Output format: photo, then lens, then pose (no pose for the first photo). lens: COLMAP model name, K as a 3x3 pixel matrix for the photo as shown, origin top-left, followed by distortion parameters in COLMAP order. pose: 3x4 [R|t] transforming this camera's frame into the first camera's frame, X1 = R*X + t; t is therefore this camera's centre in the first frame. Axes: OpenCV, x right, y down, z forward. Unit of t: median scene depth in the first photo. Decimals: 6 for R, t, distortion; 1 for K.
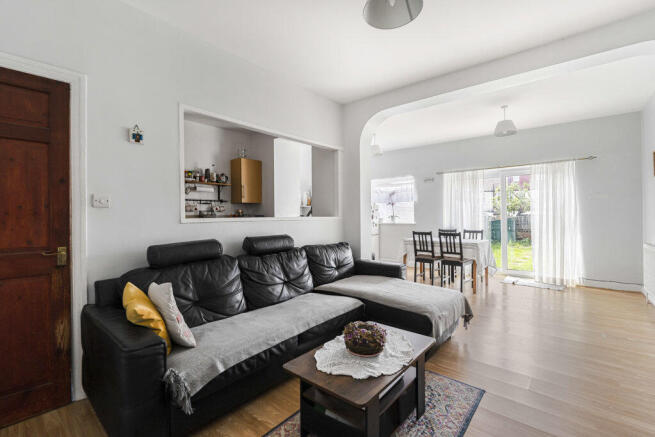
lens RADIAL K [[295.9, 0, 326.3], [0, 295.9, 213.3], [0, 0, 1]] dist [-0.004492, 0.001828]
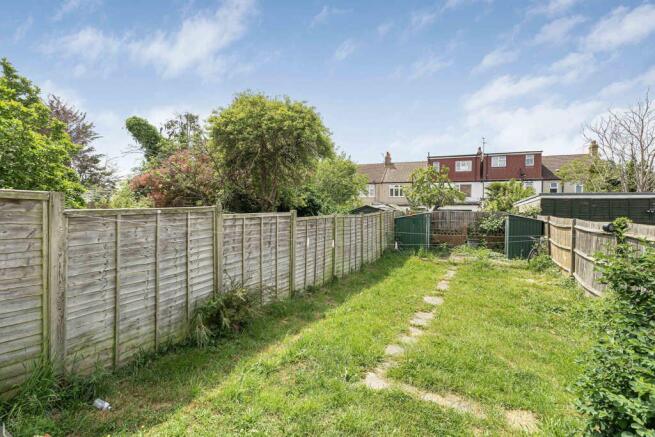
lens RADIAL K [[295.9, 0, 325.7], [0, 295.9, 214.1], [0, 0, 1]] dist [-0.004492, 0.001828]
pose [[0.977136, 0.011573, 0.212302, 1.040887], [-0.016491, 0.999635, 0.021411, 0.023769], [-0.211977, -0.024422, 0.976969, 1.537972]]
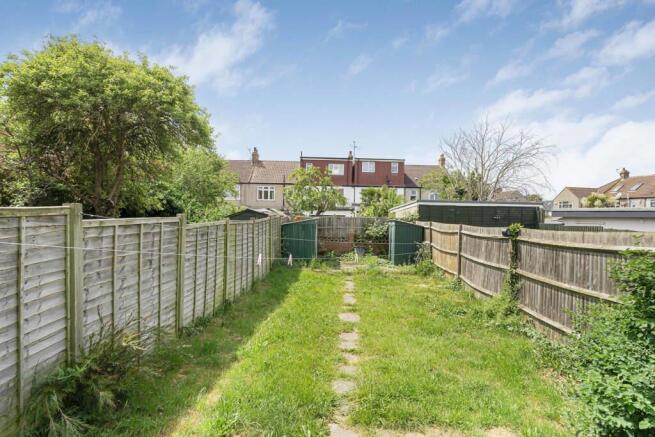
lens RADIAL K [[339.9, 0, 326.2], [0, 339.9, 219.8], [0, 0, 1]] dist [-0.000527, -0.000454]
pose [[0.794645, 0.012912, 0.606938, 0.885128], [-0.025812, 0.999588, 0.012530, 0.029962], [-0.606526, -0.025623, 0.794651, 1.734269]]
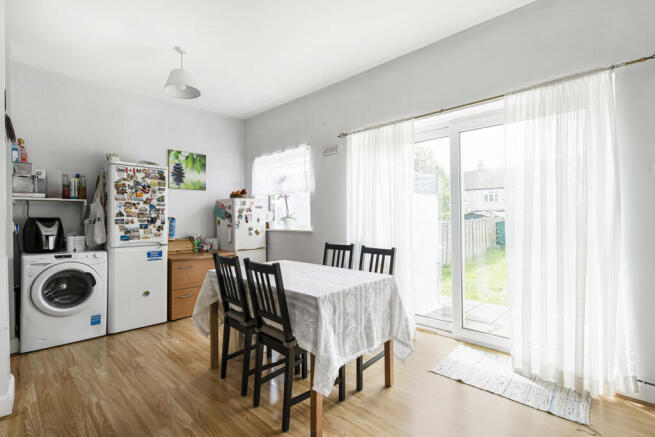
lens RADIAL K [[295.9, 0, 330.2], [0, 295.9, 218.0], [0, 0, 1]] dist [-0.004492, 0.001828]
pose [[0.999226, -0.005825, -0.038893, 0.434772], [0.006297, 0.999908, 0.012019, 0.005531], [0.038820, -0.012255, 0.999171, 0.536344]]
